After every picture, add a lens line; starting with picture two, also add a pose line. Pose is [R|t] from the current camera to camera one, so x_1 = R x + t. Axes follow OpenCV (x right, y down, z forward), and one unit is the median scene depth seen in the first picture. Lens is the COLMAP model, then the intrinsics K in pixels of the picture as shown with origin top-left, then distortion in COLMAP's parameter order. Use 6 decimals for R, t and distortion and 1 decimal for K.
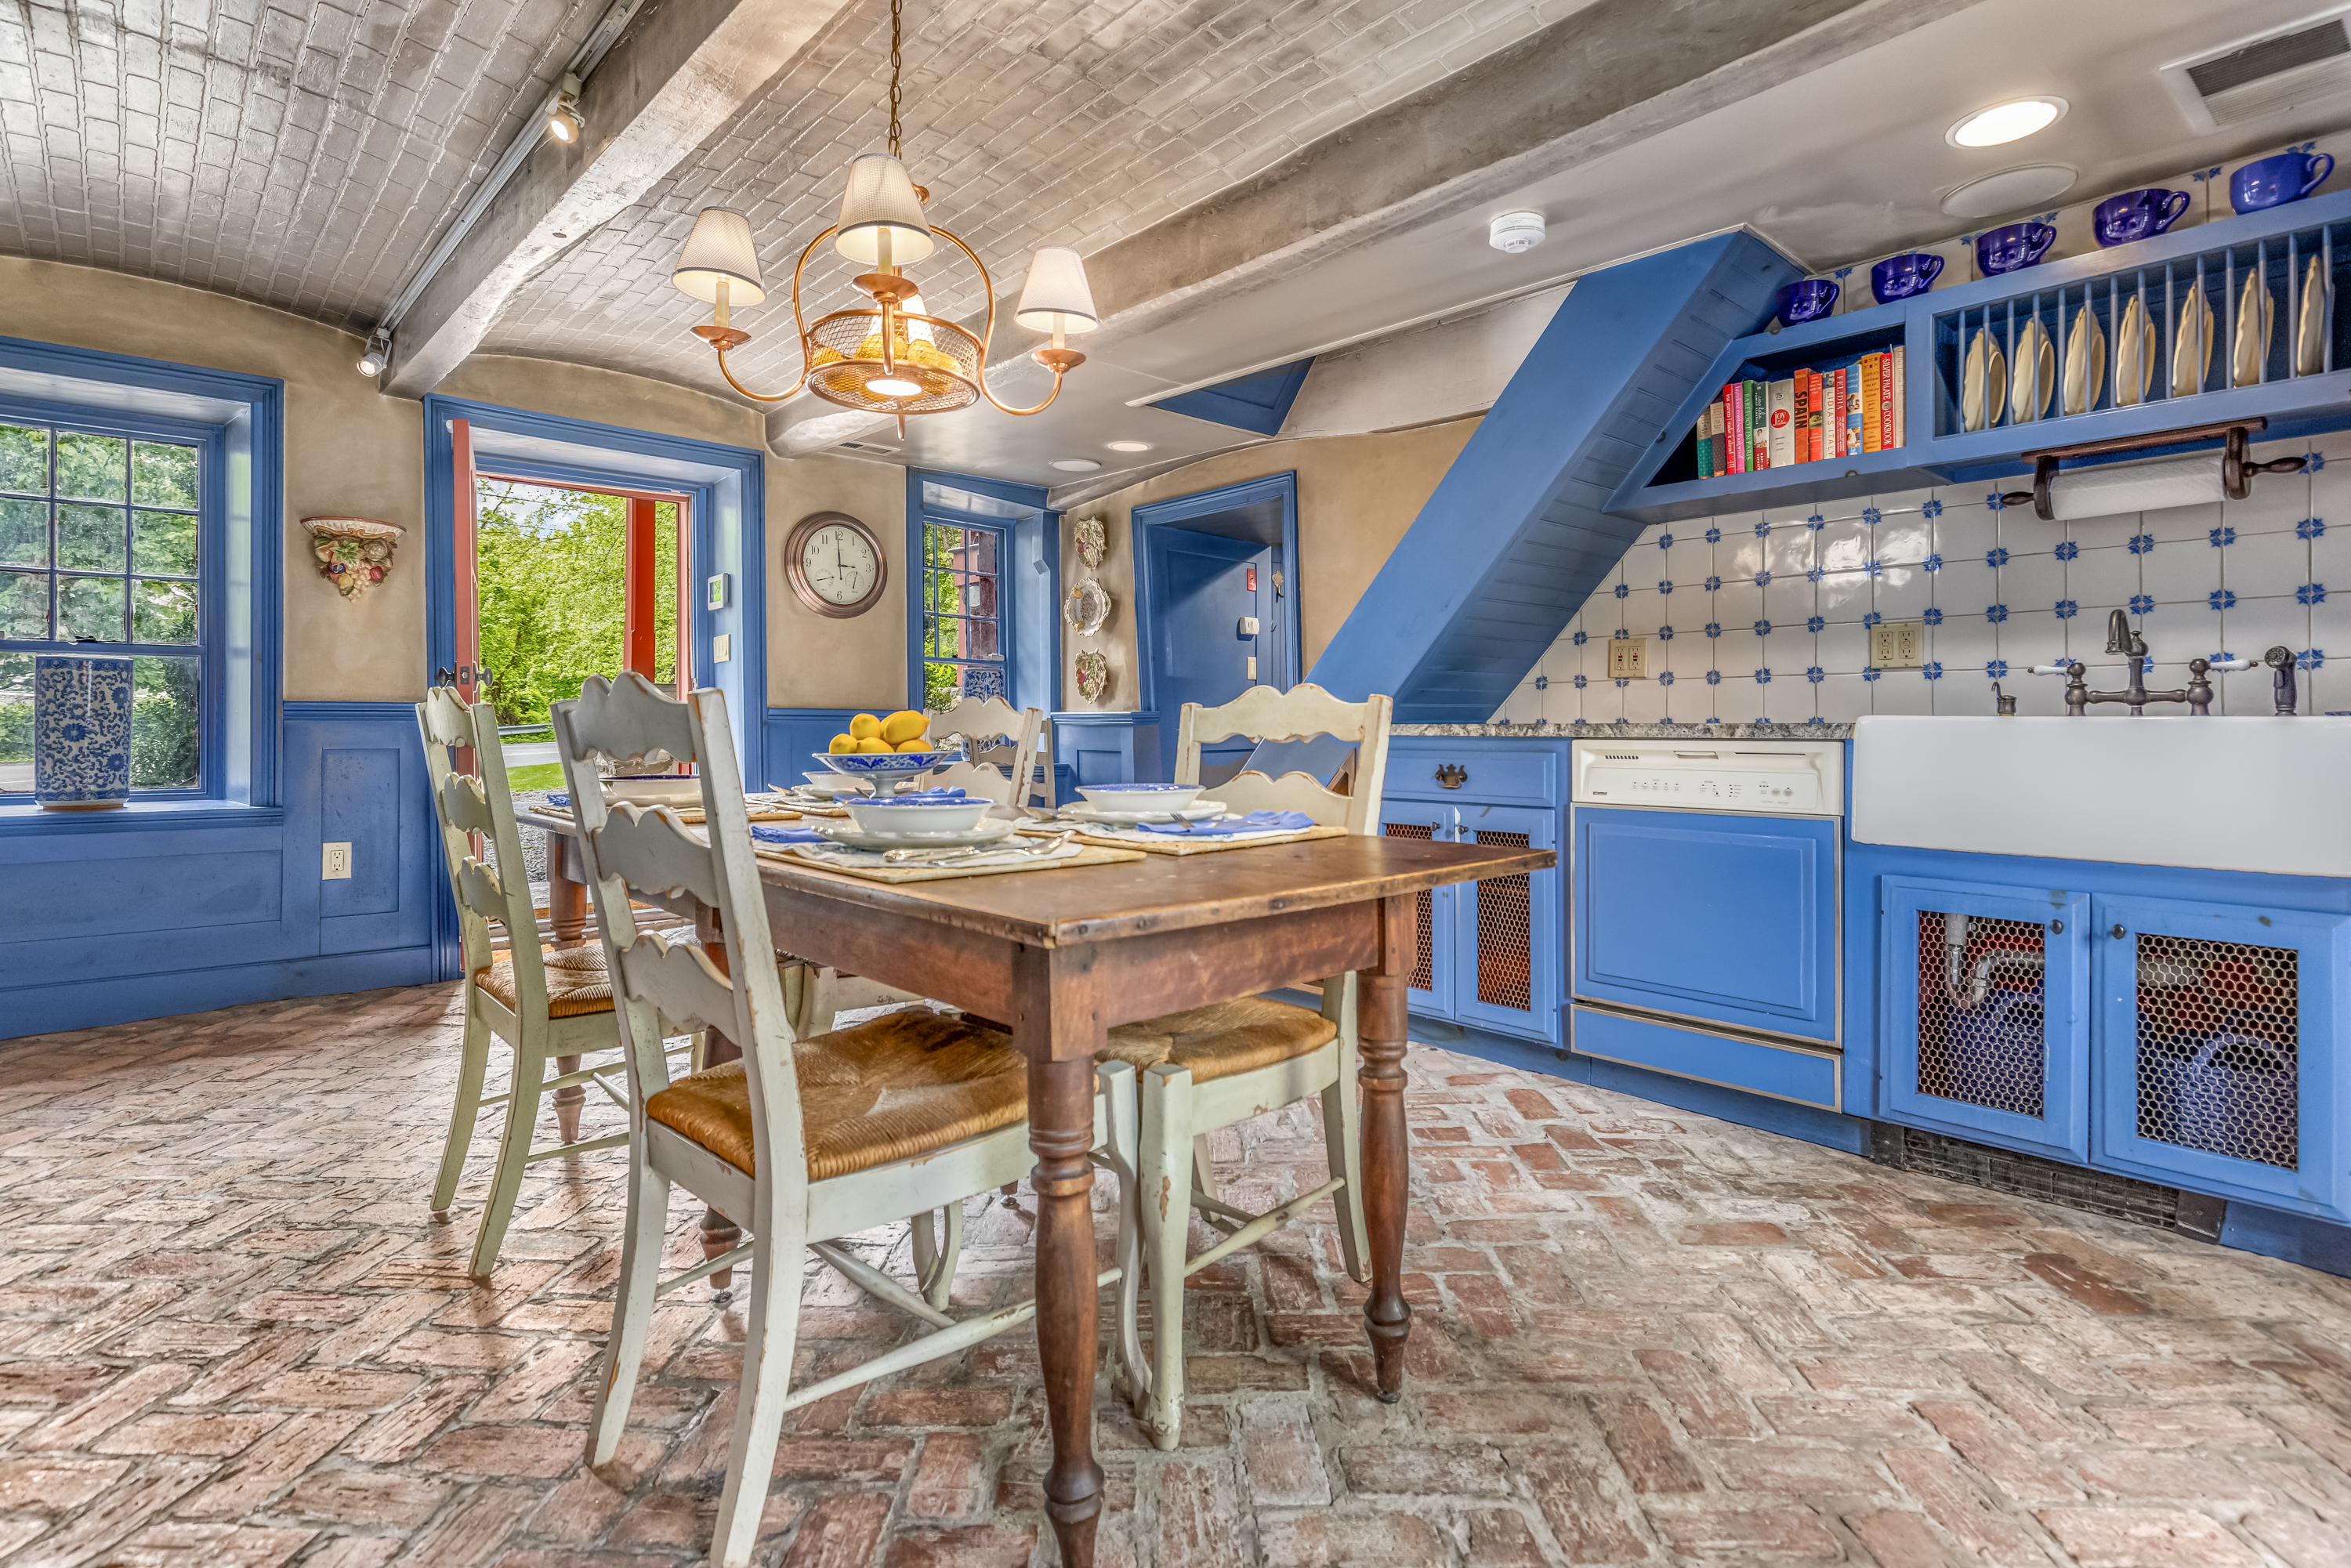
lens RADIAL K [[1169.3, 0, 1212.9], [0, 1169.3, 726.2], [0, 0, 1]] dist [0.000818, -0.000012]
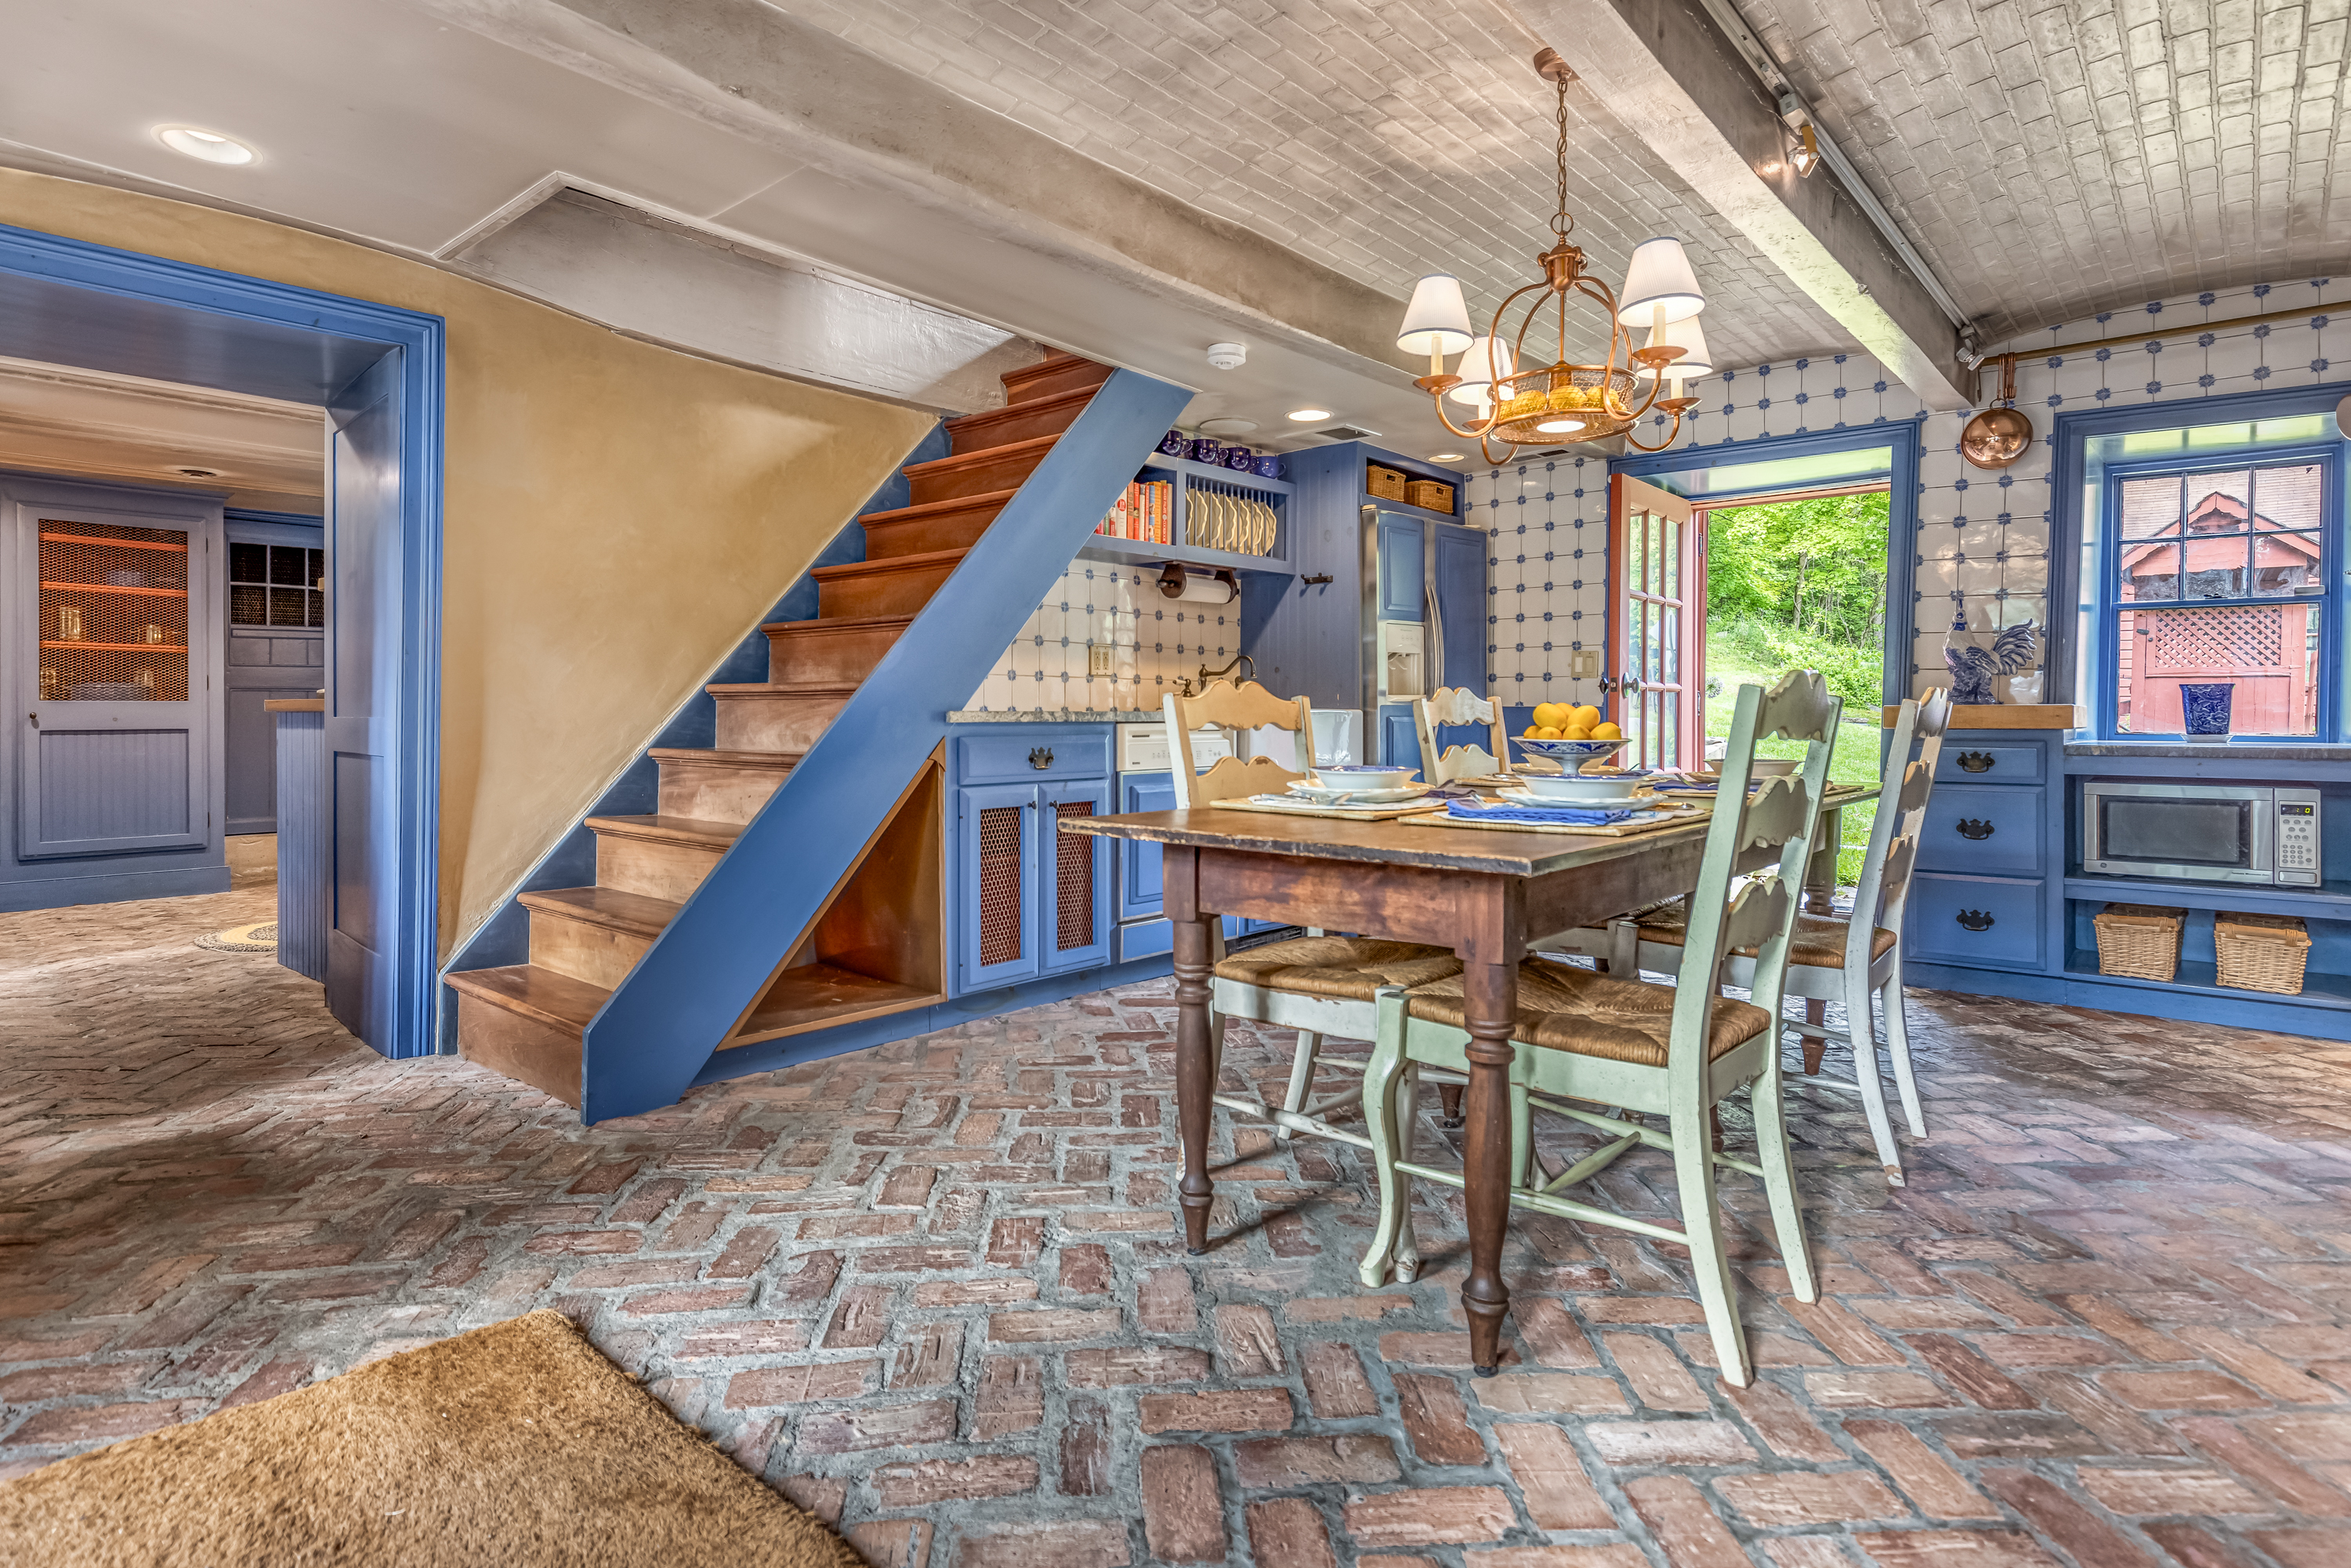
lens RADIAL K [[1245.8, 0, 1132.2], [0, 1245.8, 724.4], [0, 0, 1]] dist [-0.000558, -0.000413]
pose [[-0.096071, -0.010056, 0.995324, -1.094056], [-0.000512, 0.999949, 0.010053, -0.001127], [-0.995374, 0.000456, -0.096071, 1.144408]]
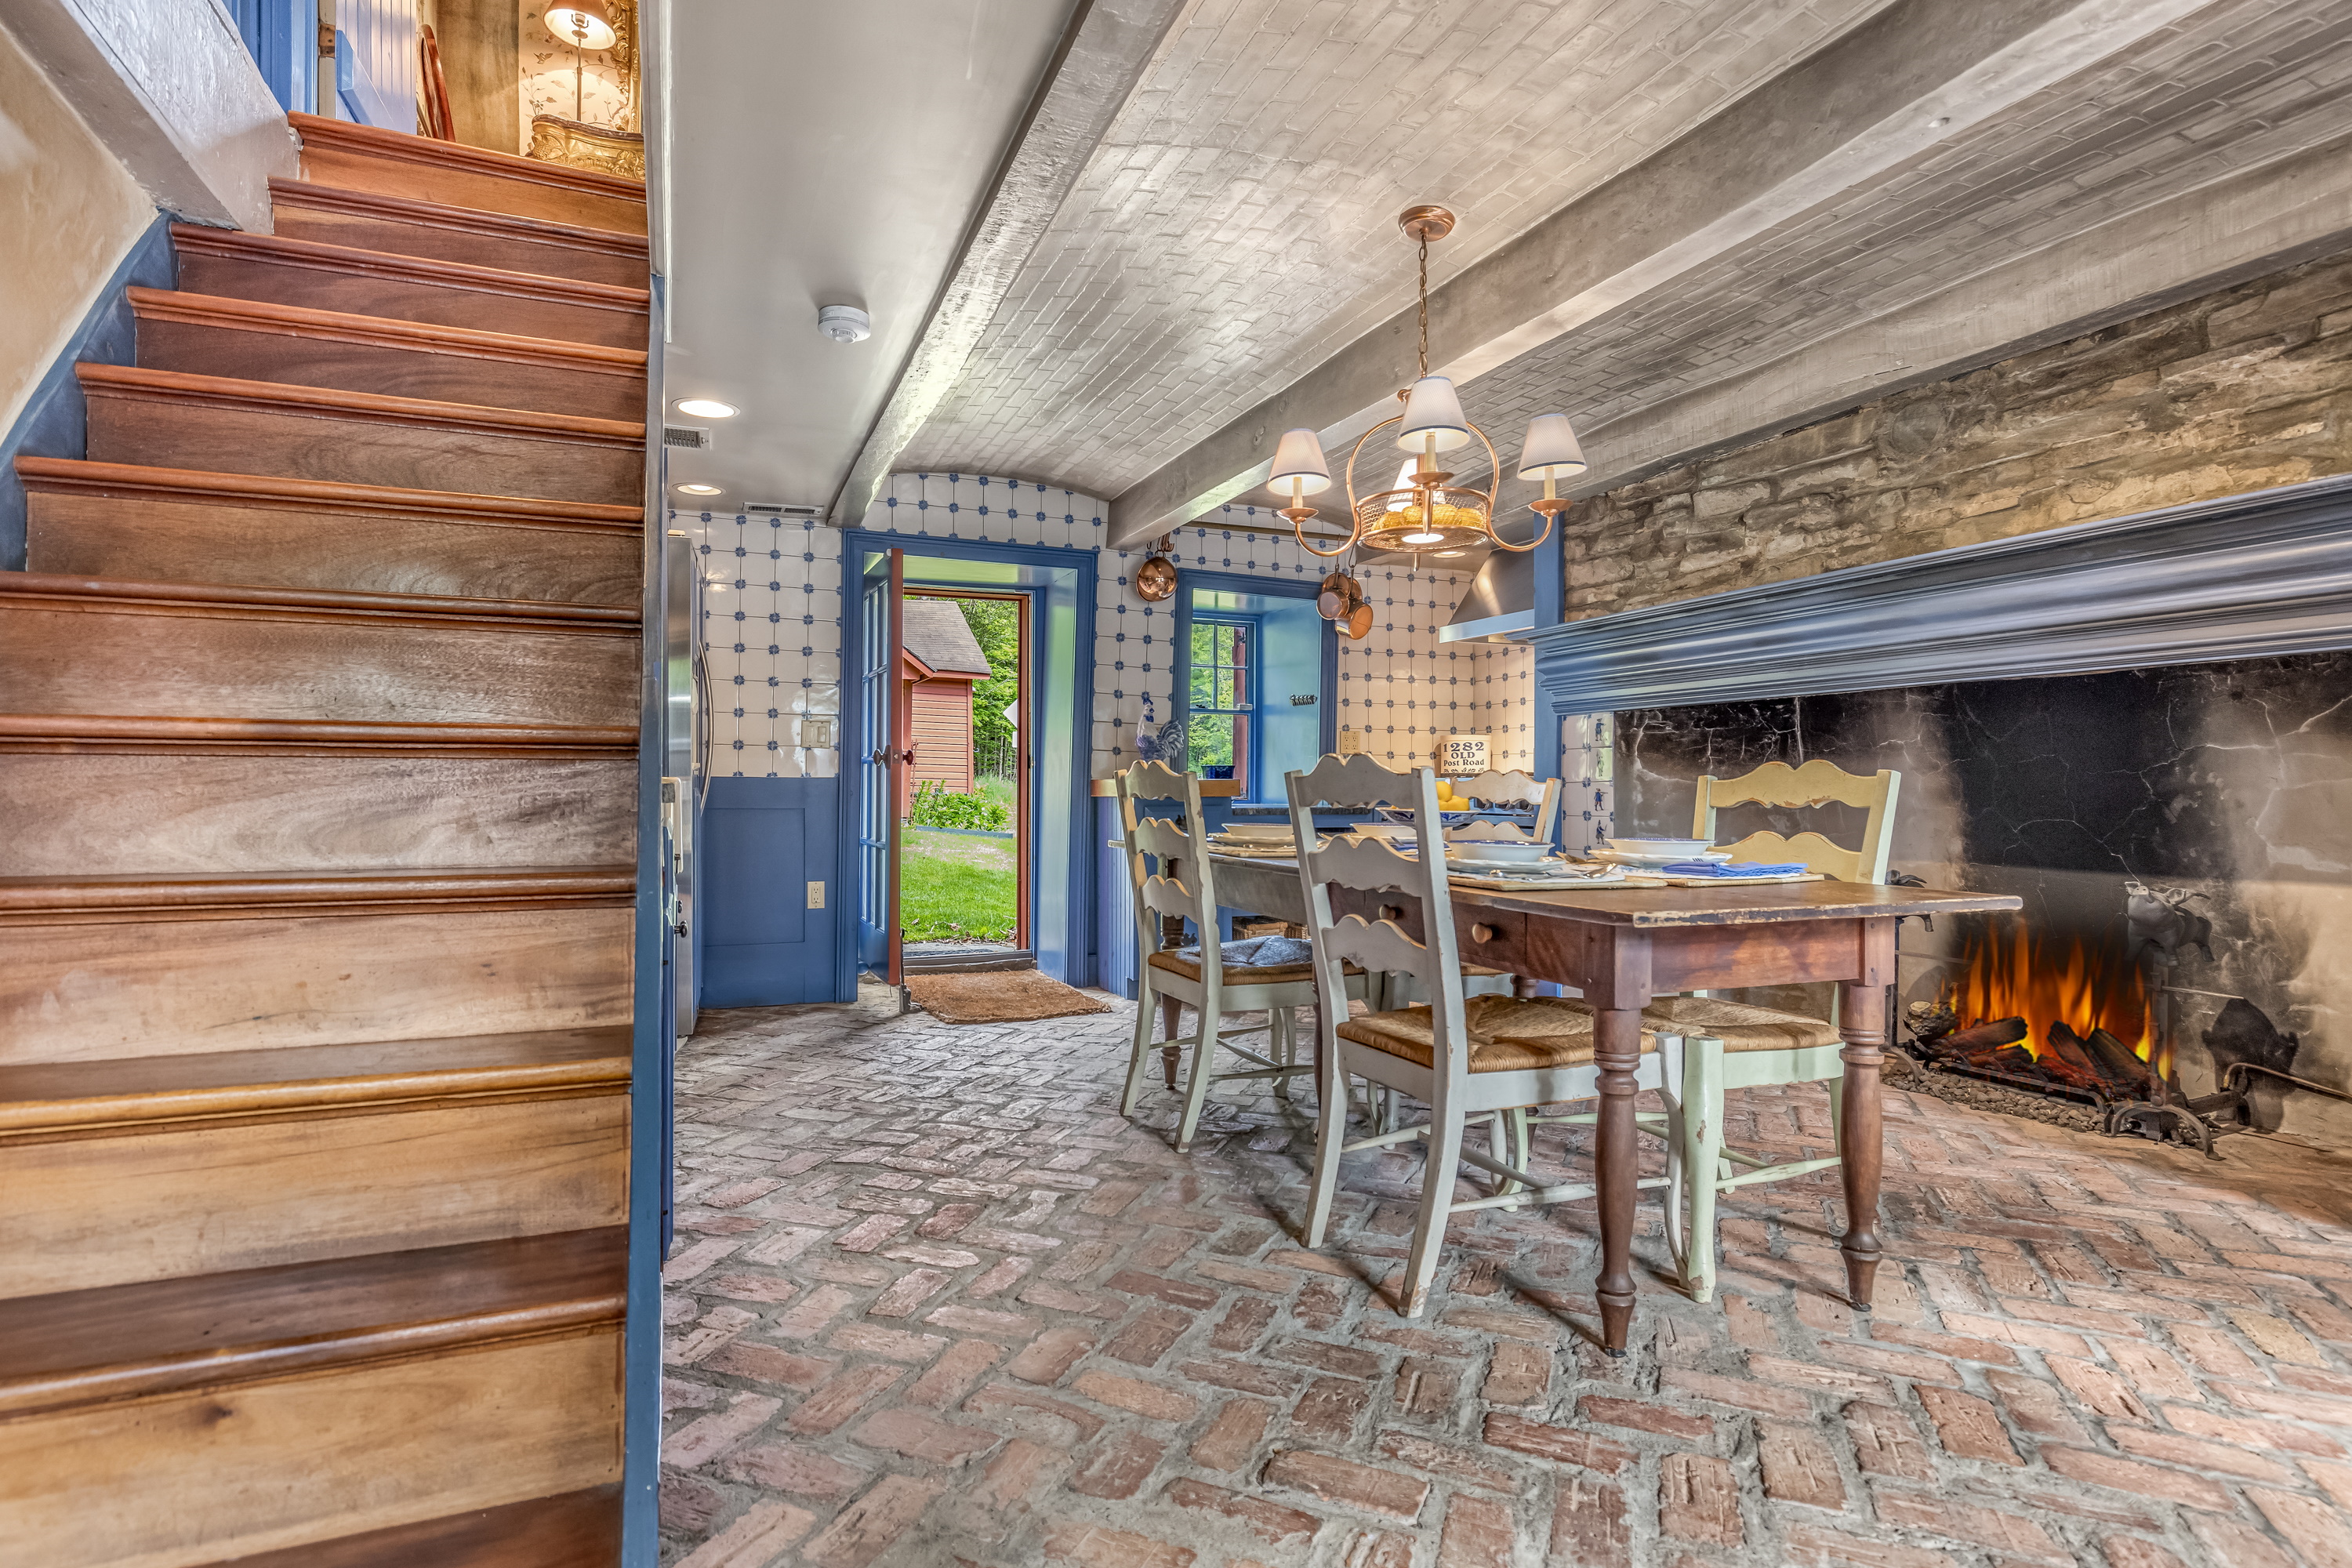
lens RADIAL K [[1183.5, 0, 1176.0], [0, 1183.5, 784.0], [0, 0, 1]] dist [0.002412, 0.000226]
pose [[-0.939108, -0.004260, 0.343595, -0.361206], [-0.004656, 0.999989, -0.000330, -0.001737], [-0.343590, -0.001910, -0.939118, 1.751869]]
